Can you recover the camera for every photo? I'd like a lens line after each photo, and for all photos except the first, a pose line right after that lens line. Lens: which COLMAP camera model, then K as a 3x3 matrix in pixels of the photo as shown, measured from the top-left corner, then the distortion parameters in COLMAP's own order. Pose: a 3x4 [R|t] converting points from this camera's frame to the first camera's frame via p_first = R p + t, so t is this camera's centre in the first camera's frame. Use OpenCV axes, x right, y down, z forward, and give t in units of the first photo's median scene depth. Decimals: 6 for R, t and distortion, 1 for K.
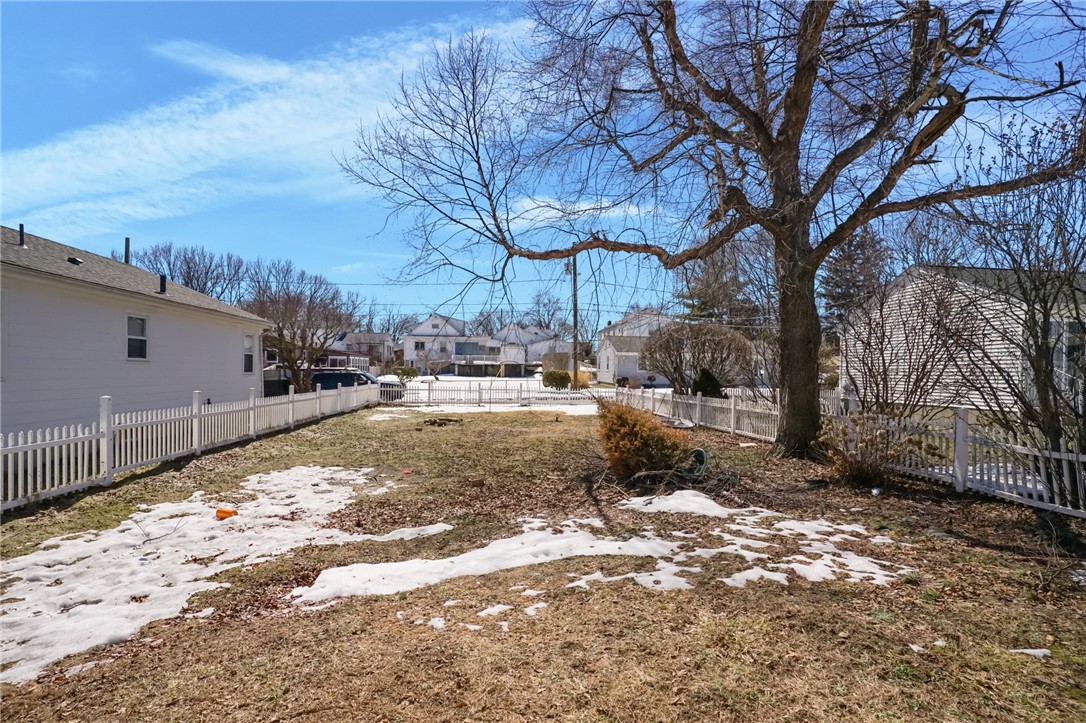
lens RADIAL K [[566.4, 0, 542.5], [0, 566.4, 365.5], [0, 0, 1]] dist [-0.012464, 0.002638]
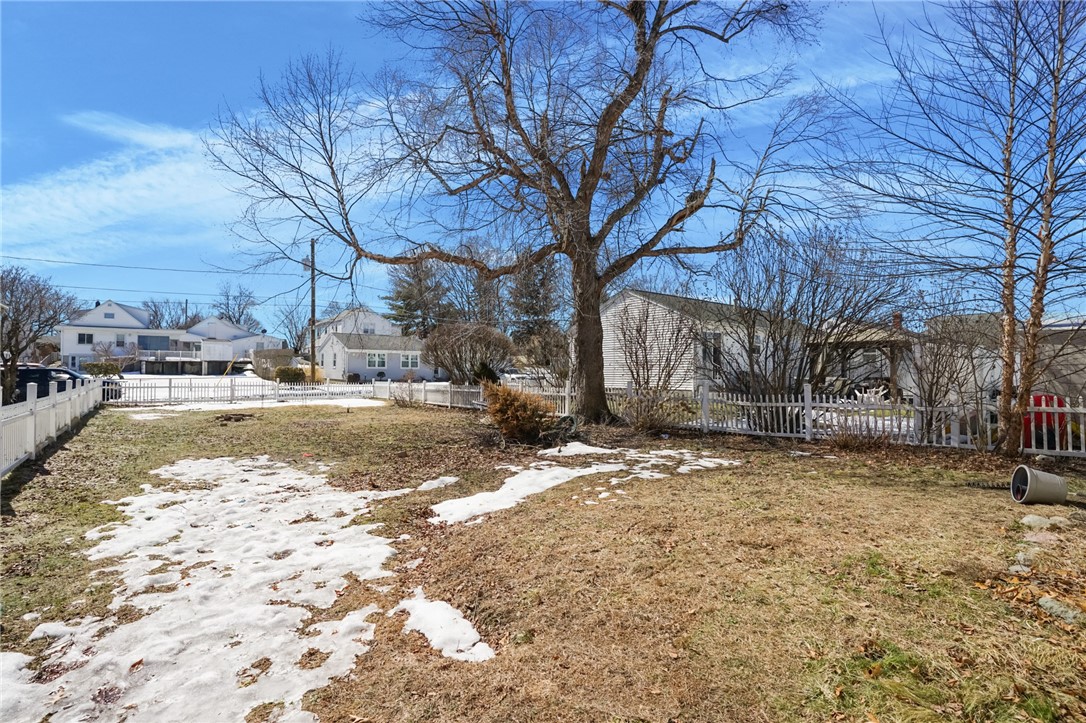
lens RADIAL K [[534.6, 0, 542.2], [0, 534.6, 360.1], [0, 0, 1]] dist [0.008606, -0.004836]
pose [[0.859347, 0.000366, 0.511393, -0.282031], [0.002247, 0.999987, -0.004492, 0.010090], [-0.511388, 0.005009, 0.859335, -0.069026]]
